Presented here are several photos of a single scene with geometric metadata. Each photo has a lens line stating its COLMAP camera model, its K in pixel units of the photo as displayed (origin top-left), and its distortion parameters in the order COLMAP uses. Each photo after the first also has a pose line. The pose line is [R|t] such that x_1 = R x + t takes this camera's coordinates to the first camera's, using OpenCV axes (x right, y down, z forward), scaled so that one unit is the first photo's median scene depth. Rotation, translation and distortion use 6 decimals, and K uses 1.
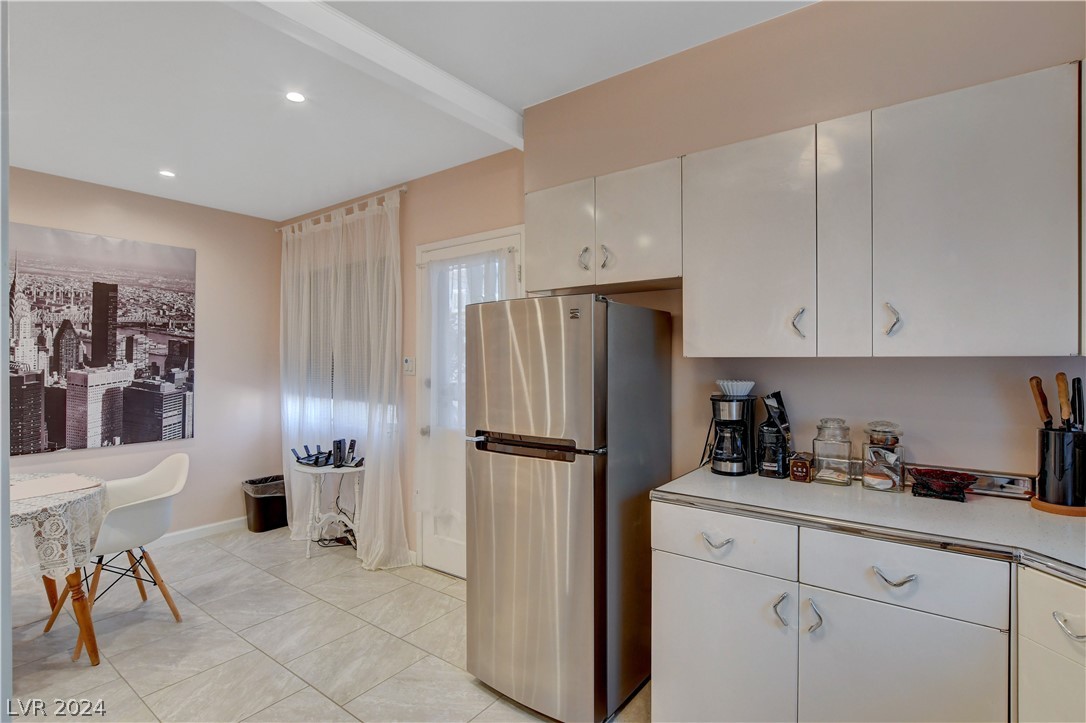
lens RADIAL K [[530.3, 0, 537.7], [0, 530.3, 361.3], [0, 0, 1]] dist [-0.004613, 0.001819]
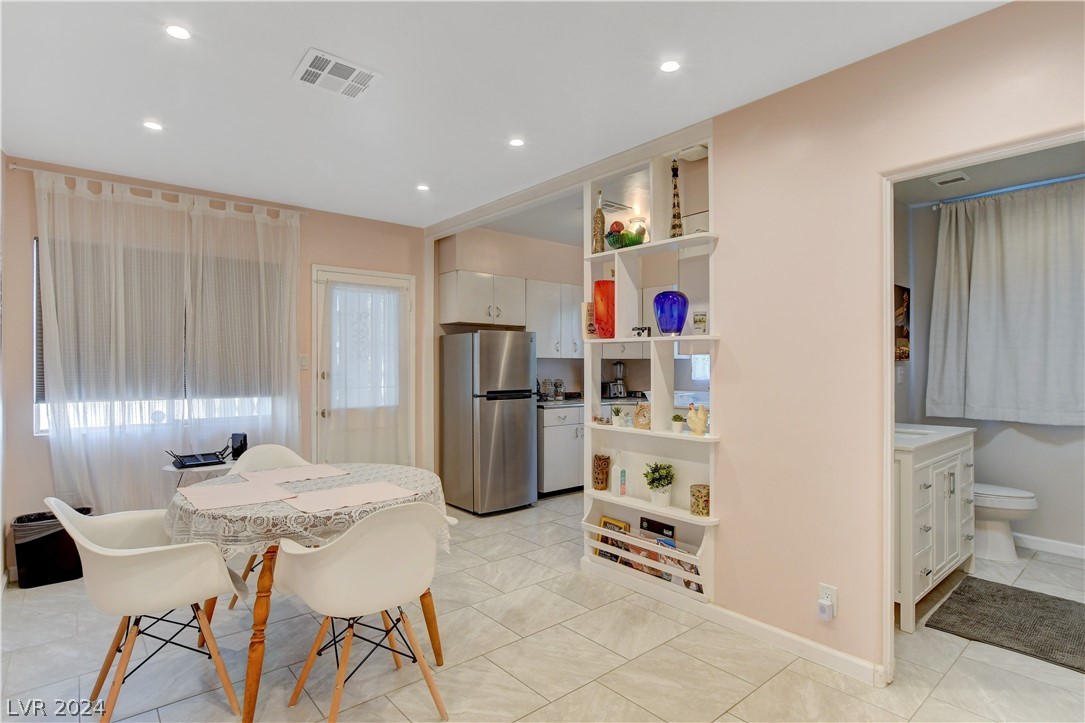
lens RADIAL K [[547.8, 0, 539.4], [0, 547.8, 364.2], [0, 0, 1]] dist [-0.018268, 0.002617]
pose [[0.195902, 0.002622, 0.980620, -1.349586], [0.005132, 0.999980, -0.003699, 0.022125], [-0.980610, 0.005757, 0.195885, 0.235602]]
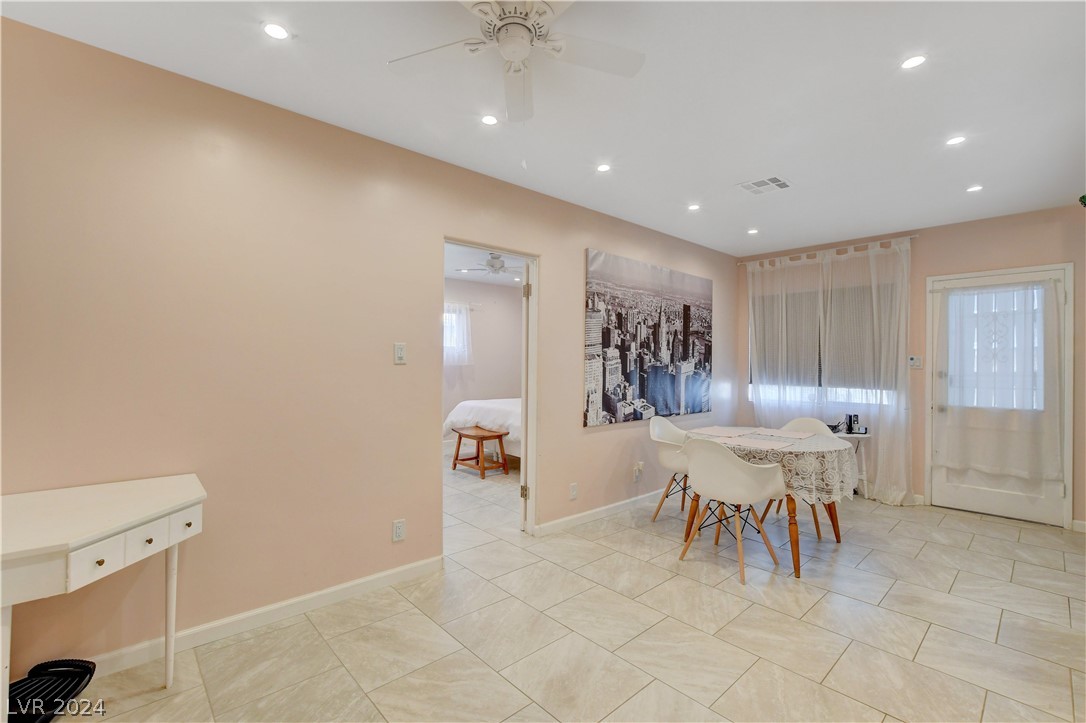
lens RADIAL K [[484.2, 0, 542.7], [0, 484.2, 357.0], [0, 0, 1]] dist [-0.010577, 0.000272]
pose [[0.986945, 0.007262, -0.160896, -1.017426], [-0.009977, 0.999821, -0.016069, 0.025864], [0.160751, 0.017465, 0.986841, -0.416309]]
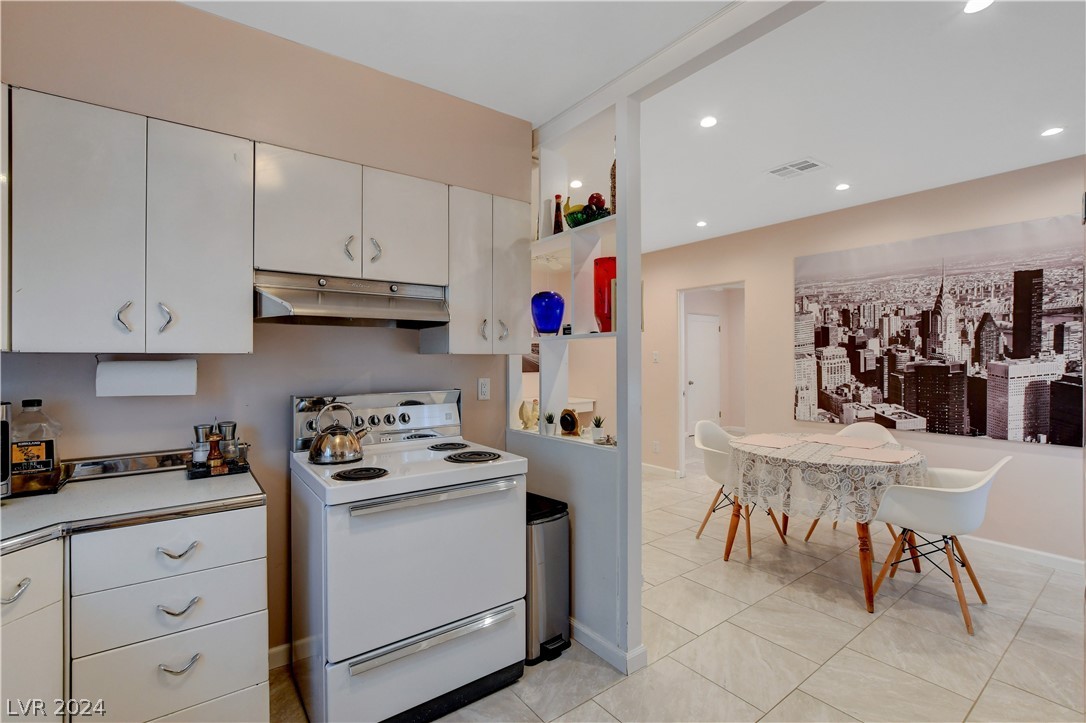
lens RADIAL K [[484.2, 0, 531.4], [0, 484.2, 357.1], [0, 0, 1]] dist [-0.010577, 0.000272]
pose [[-0.276552, -0.000786, -0.960999, 0.260577], [-0.001769, 0.999998, -0.000309, 0.010297], [0.960997, 0.001615, -0.276553, 0.388341]]
